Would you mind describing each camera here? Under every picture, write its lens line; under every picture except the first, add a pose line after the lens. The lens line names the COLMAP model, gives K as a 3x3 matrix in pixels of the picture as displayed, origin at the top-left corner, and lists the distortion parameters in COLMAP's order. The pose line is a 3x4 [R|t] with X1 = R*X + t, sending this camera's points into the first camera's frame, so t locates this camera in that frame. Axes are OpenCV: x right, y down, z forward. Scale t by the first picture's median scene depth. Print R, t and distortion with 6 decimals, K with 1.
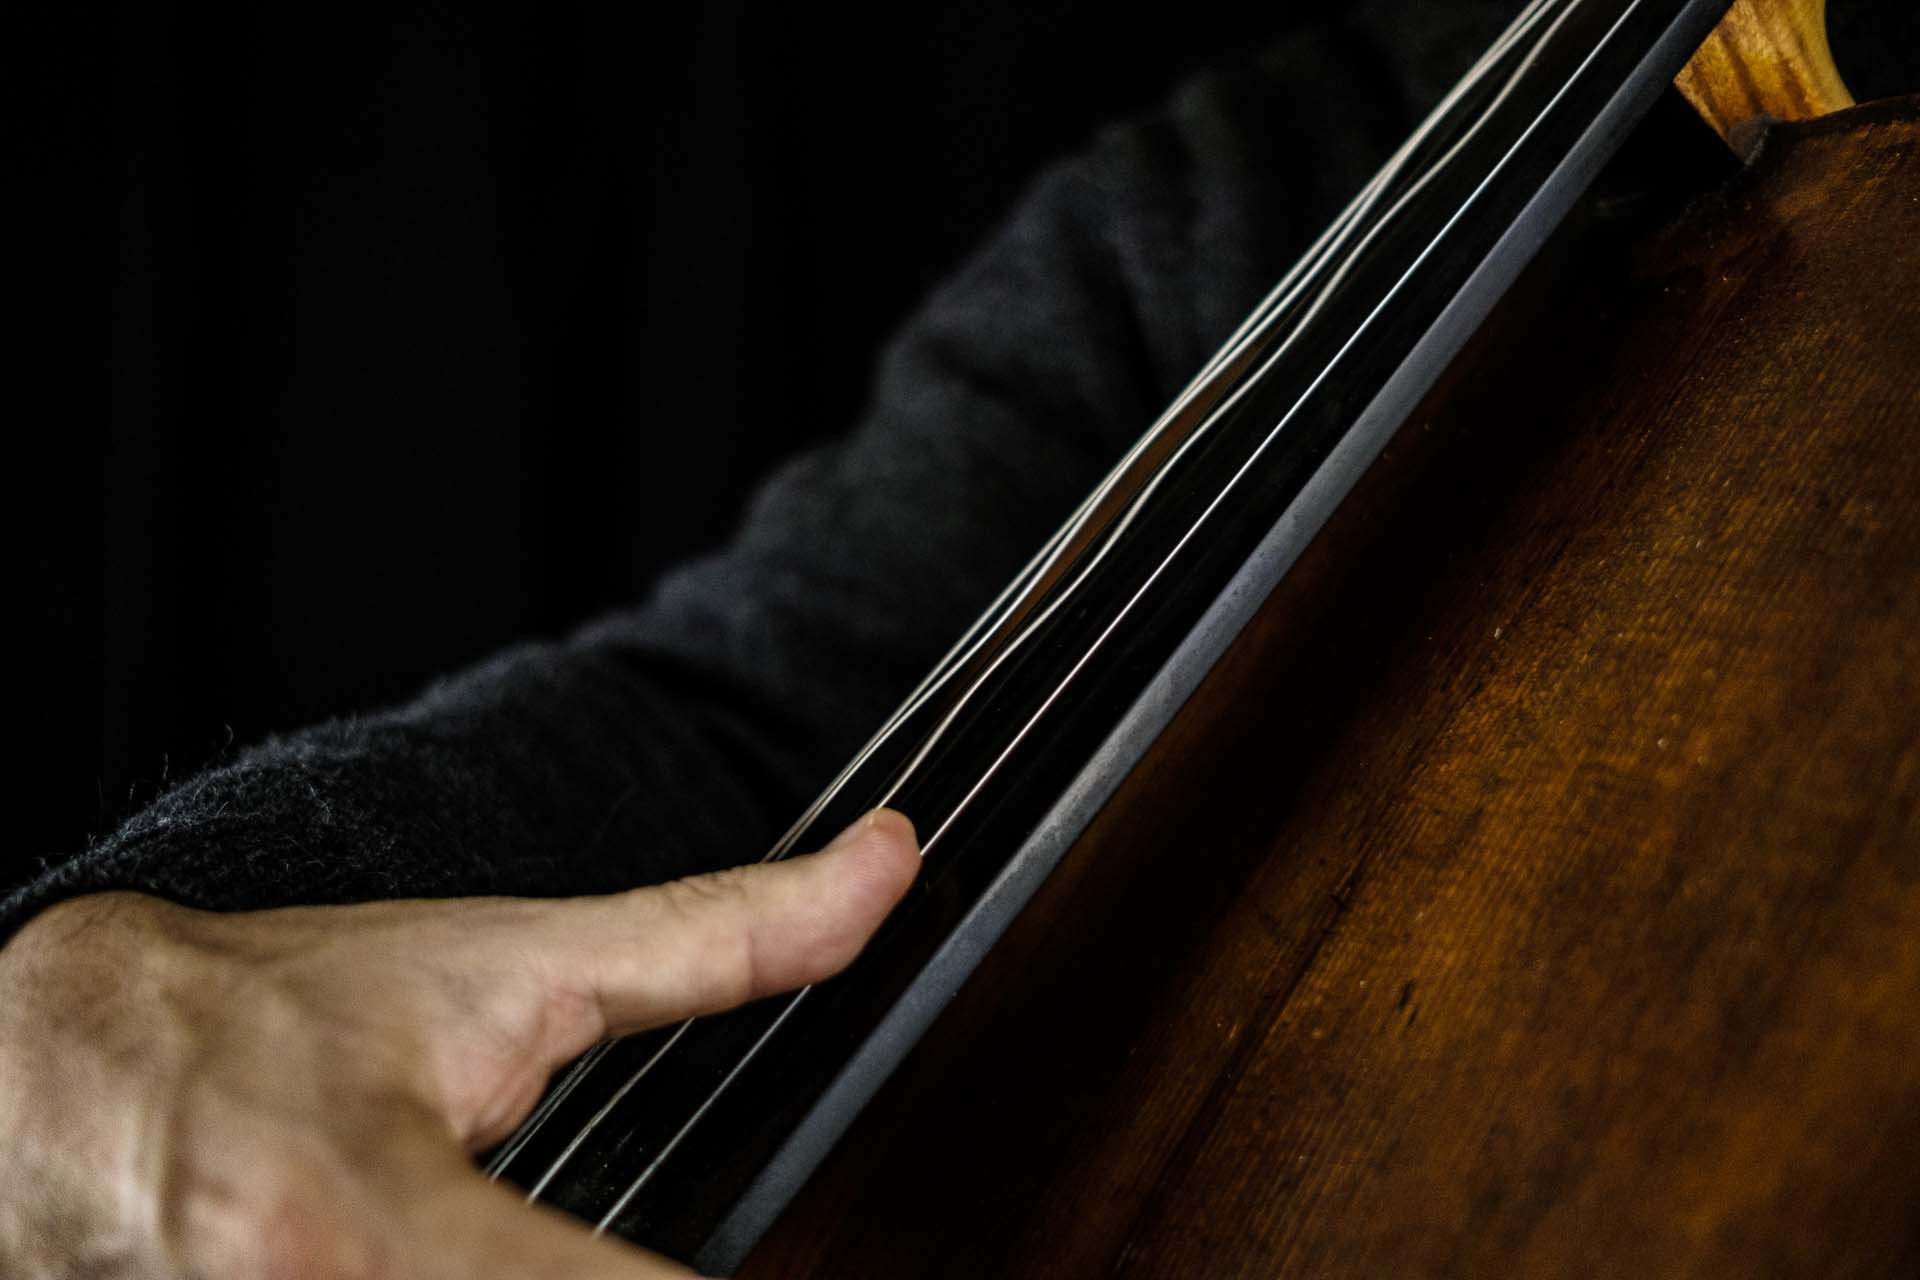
lens RADIAL K [[1819.3, 0, 950.7], [0, 1819.3, 665.6], [0, 0, 1]] dist [-0.095397, 0.205969]
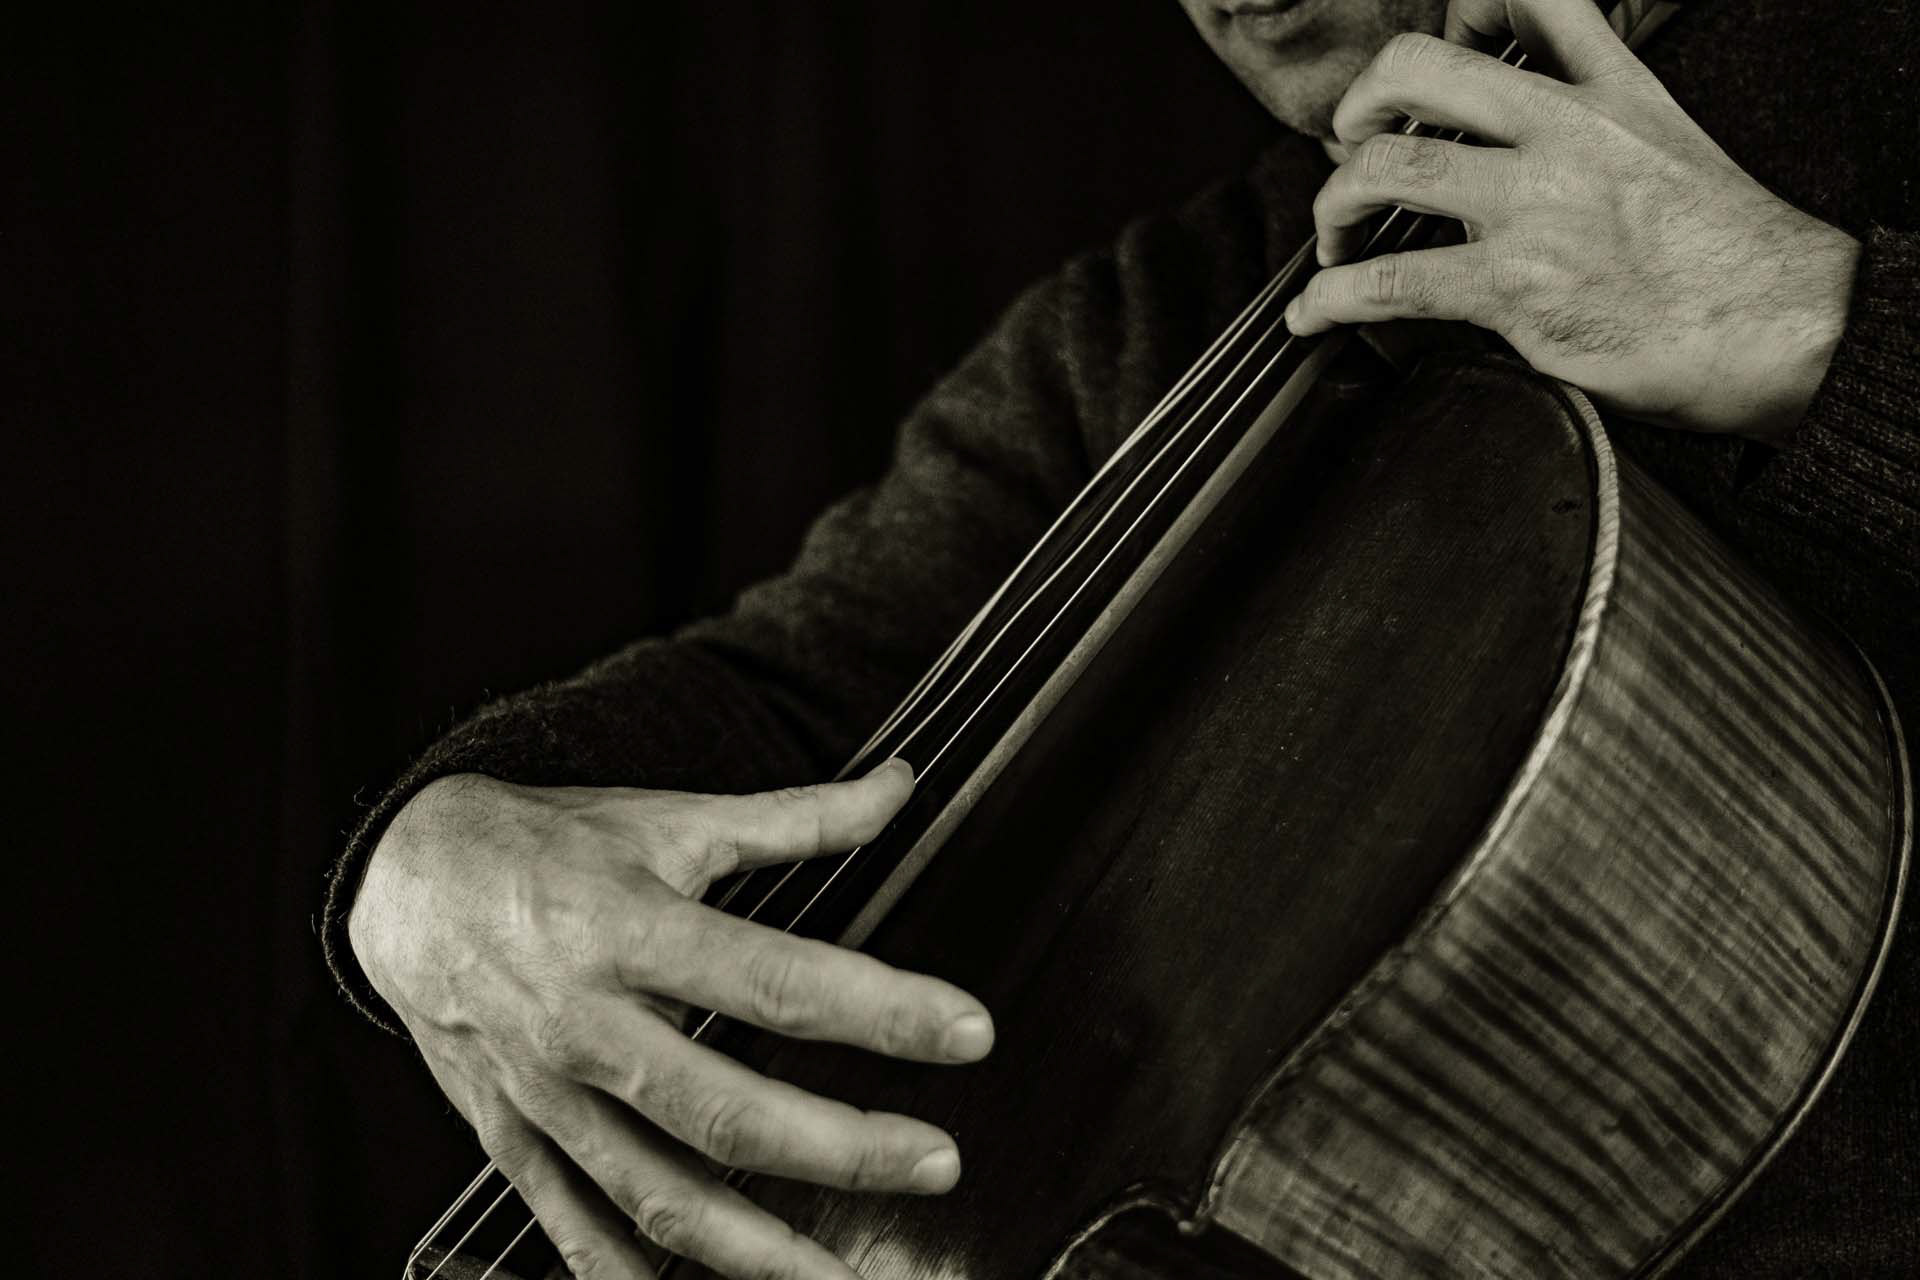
lens RADIAL K [[1819.3, 0, 950.7], [0, 1819.3, 665.6], [0, 0, 1]] dist [-0.095397, 0.205969]
pose [[0.998933, -0.006475, -0.045728, 0.129997], [0.007927, 0.999468, 0.031627, -0.094499], [0.045499, -0.031956, 0.998453, -0.793635]]
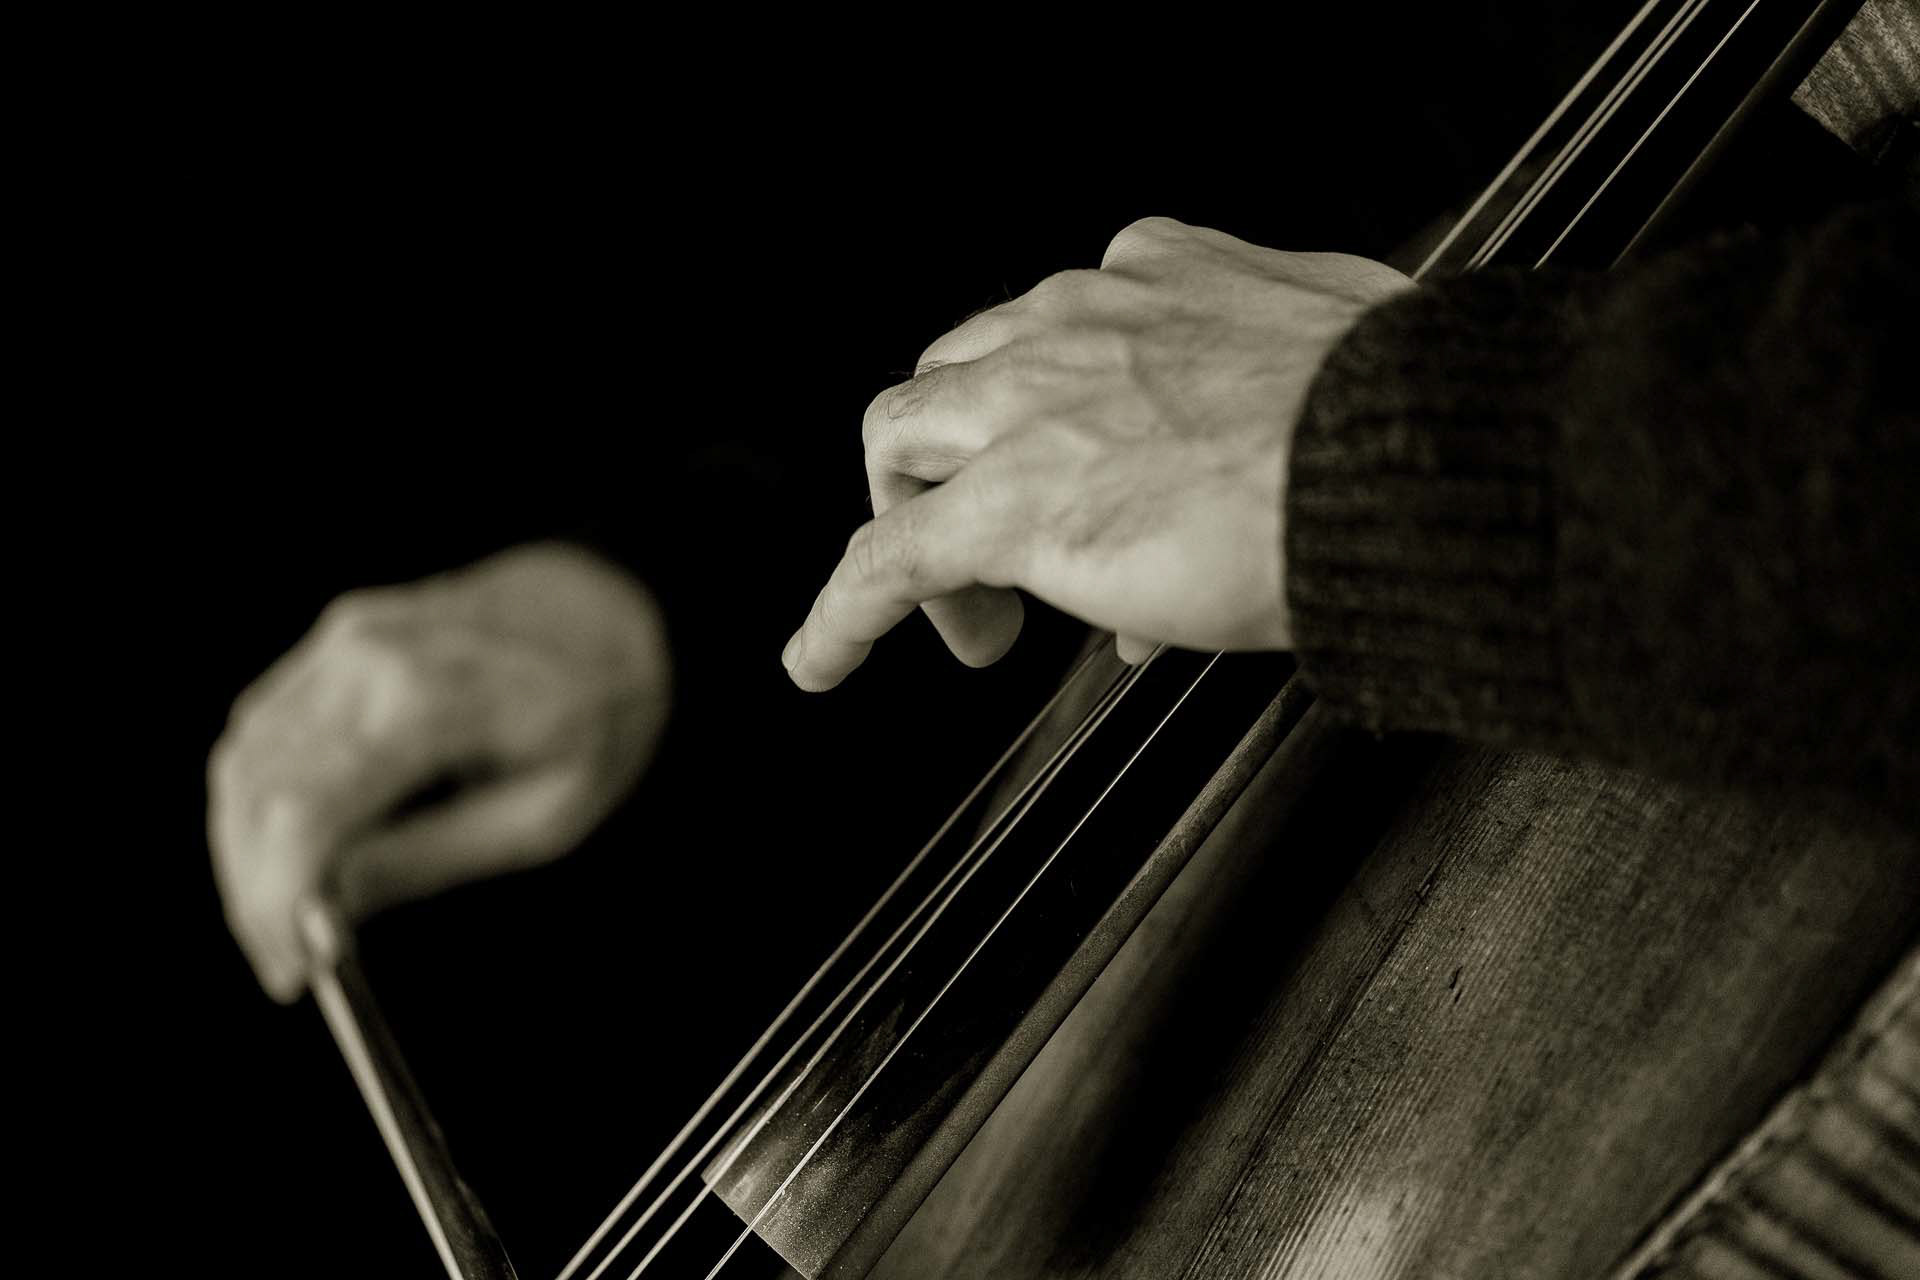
lens RADIAL K [[3957.5, 0, 1011.5], [0, 3957.5, 735.6], [0, 0, 1]] dist [0.021929, 1.937939]
pose [[0.998964, -0.010121, -0.044361, 0.066542], [0.016258, 0.989983, 0.140248, -0.350948], [0.042497, -0.140824, 0.989122, -1.596601]]
